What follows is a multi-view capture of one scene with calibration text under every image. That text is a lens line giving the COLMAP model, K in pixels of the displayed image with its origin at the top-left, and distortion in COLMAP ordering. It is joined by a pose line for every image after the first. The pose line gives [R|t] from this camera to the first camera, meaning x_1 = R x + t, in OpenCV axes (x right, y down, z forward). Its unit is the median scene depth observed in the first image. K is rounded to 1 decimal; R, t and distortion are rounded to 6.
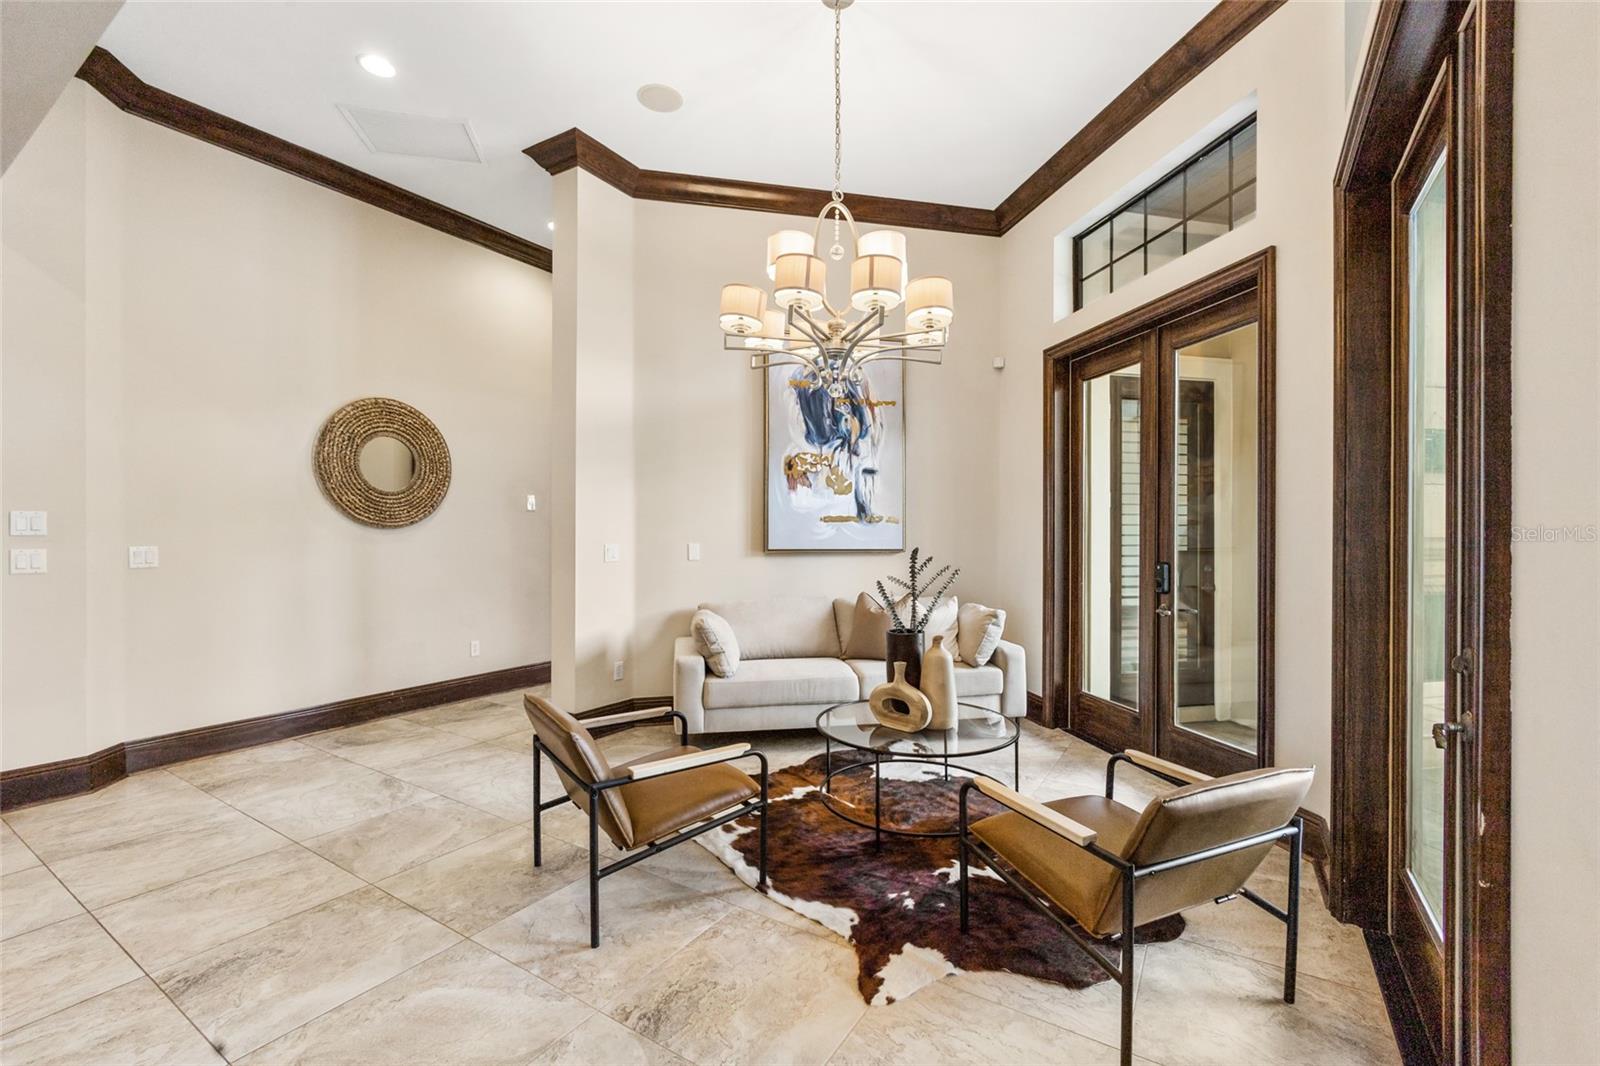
lens RADIAL K [[682.7, 0, 804.7], [0, 682.7, 532.3], [0, 0, 1]] dist [-0.003779, -0.000061]
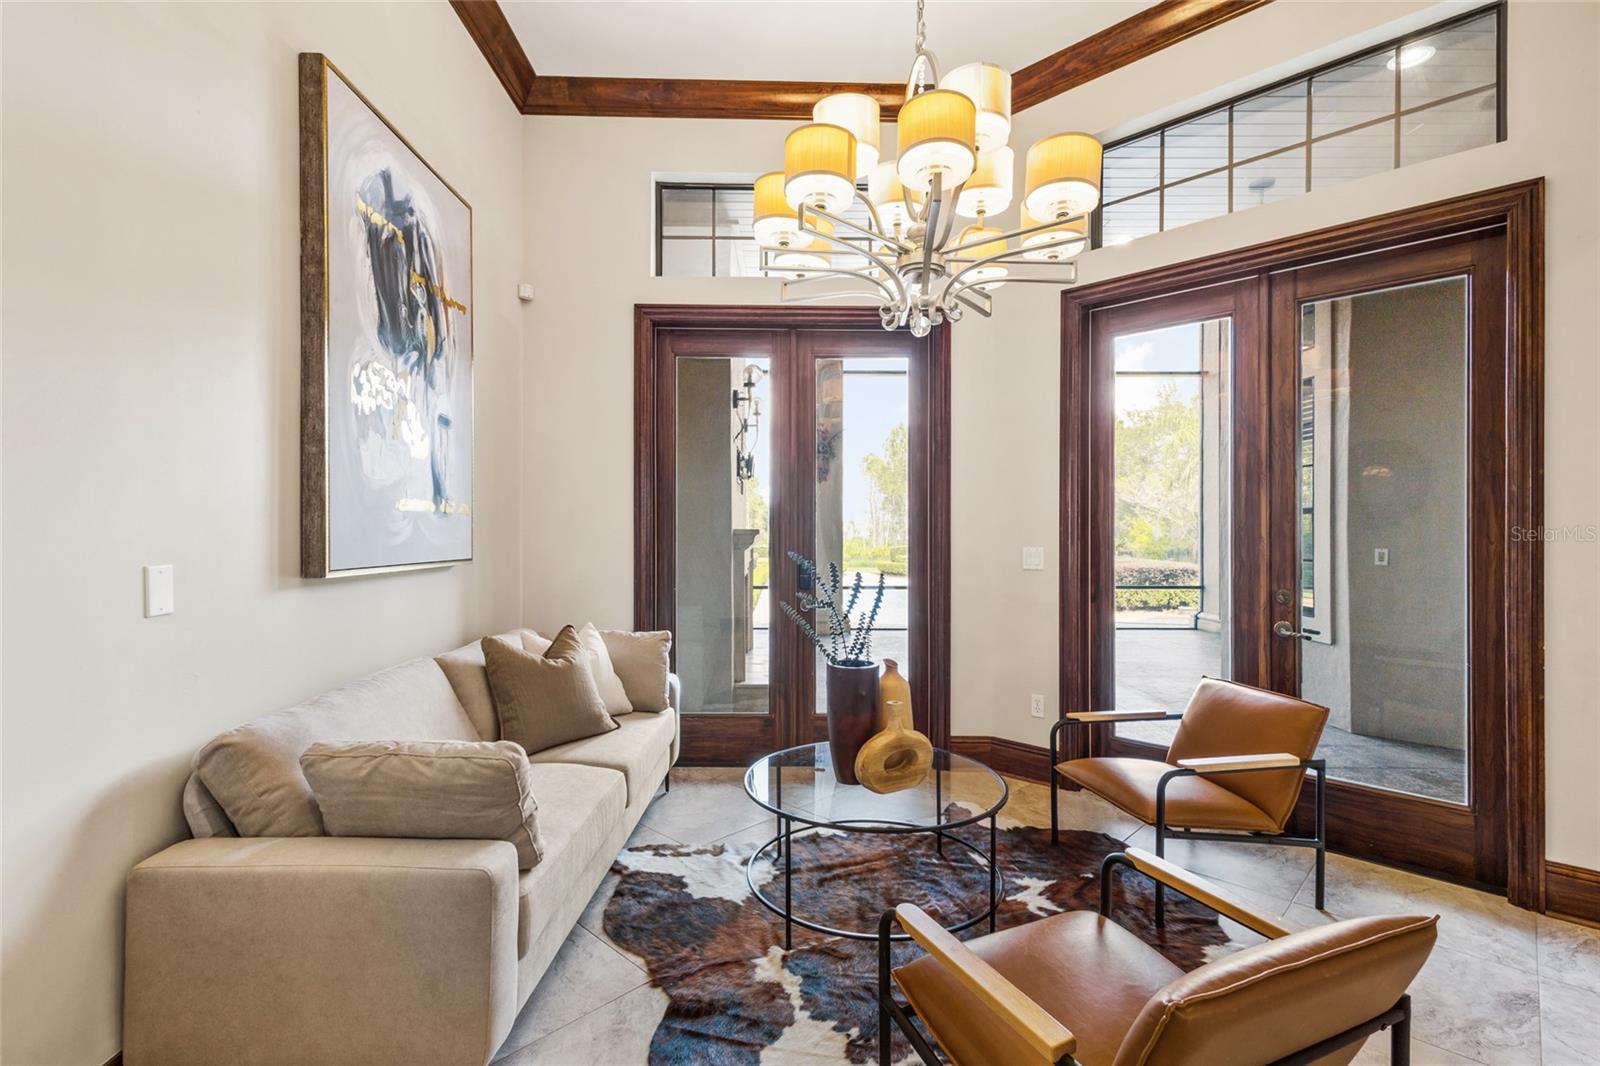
lens RADIAL K [[735.6, 0, 803.2], [0, 735.6, 533.1], [0, 0, 1]] dist [0.012797, -0.001444]
pose [[0.206821, -0.001936, 0.978377, -0.442938], [0.003451, 0.999993, 0.001250, 0.002224], [-0.978373, 0.003118, 0.206826, 0.604804]]
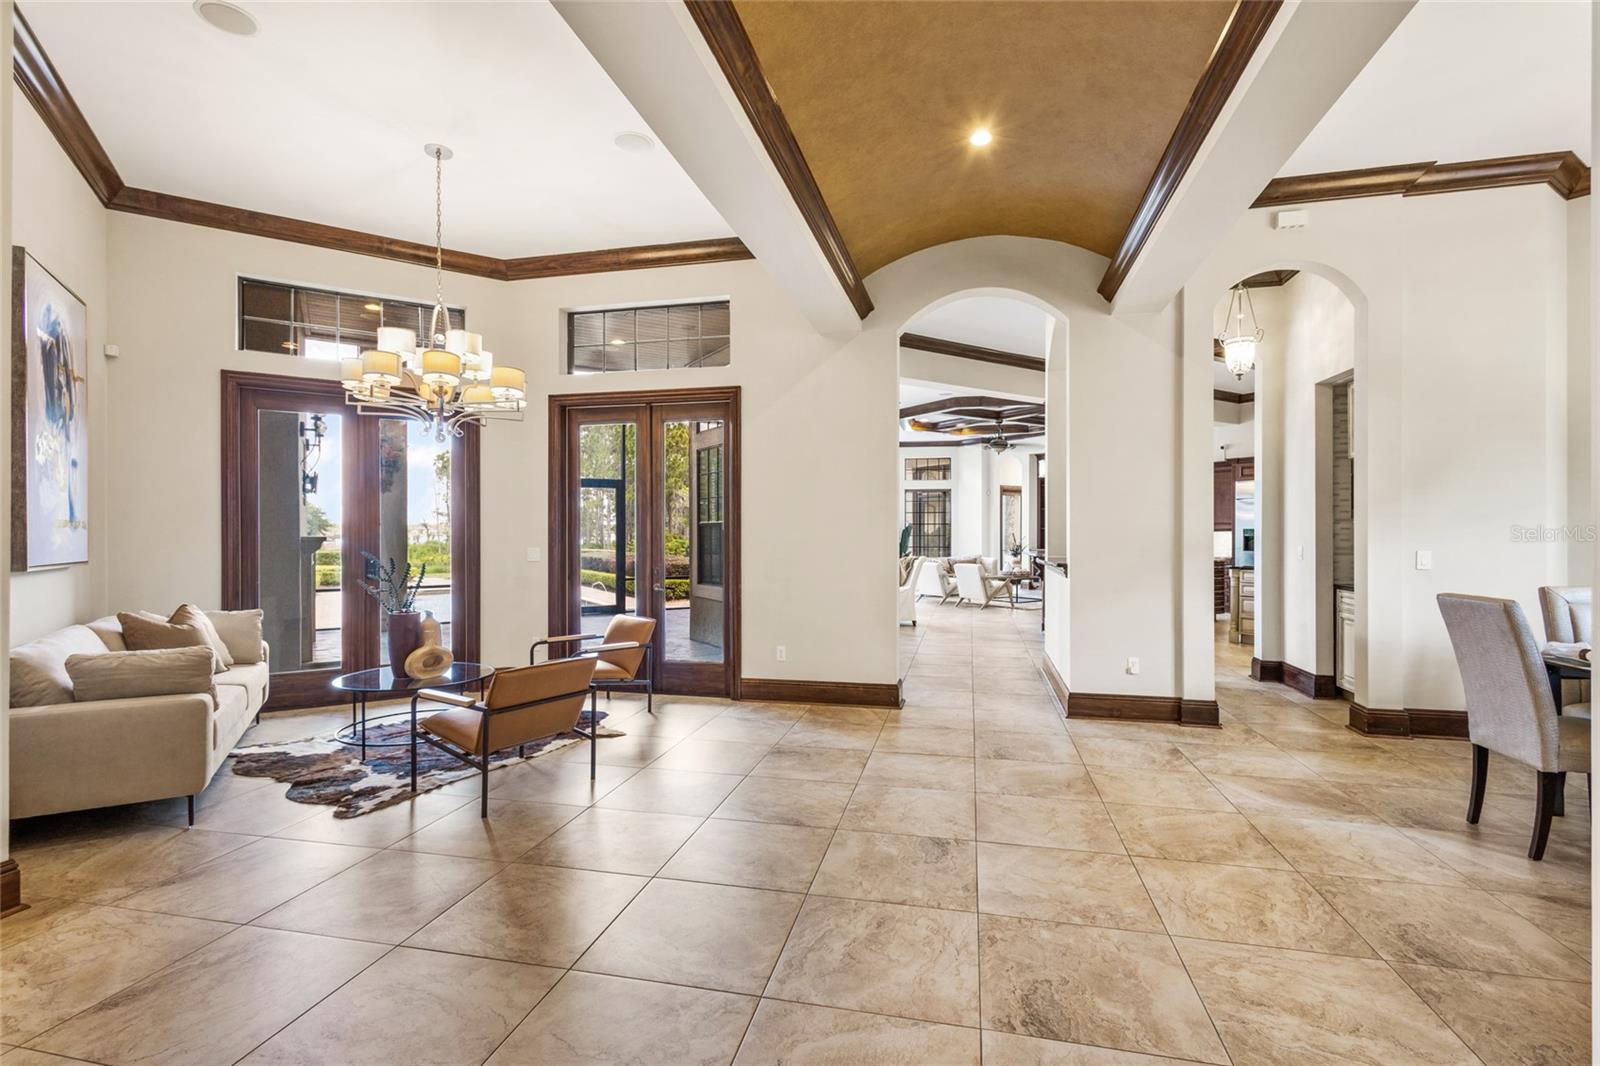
lens RADIAL K [[735.6, 0, 803.2], [0, 735.6, 533.1], [0, 0, 1]] dist [0.012797, -0.001444]
pose [[-0.324227, 0.002447, 0.945976, -1.011035], [0.007053, 0.999975, -0.000169, -0.002943], [-0.945953, 0.006617, -0.324236, 0.496127]]
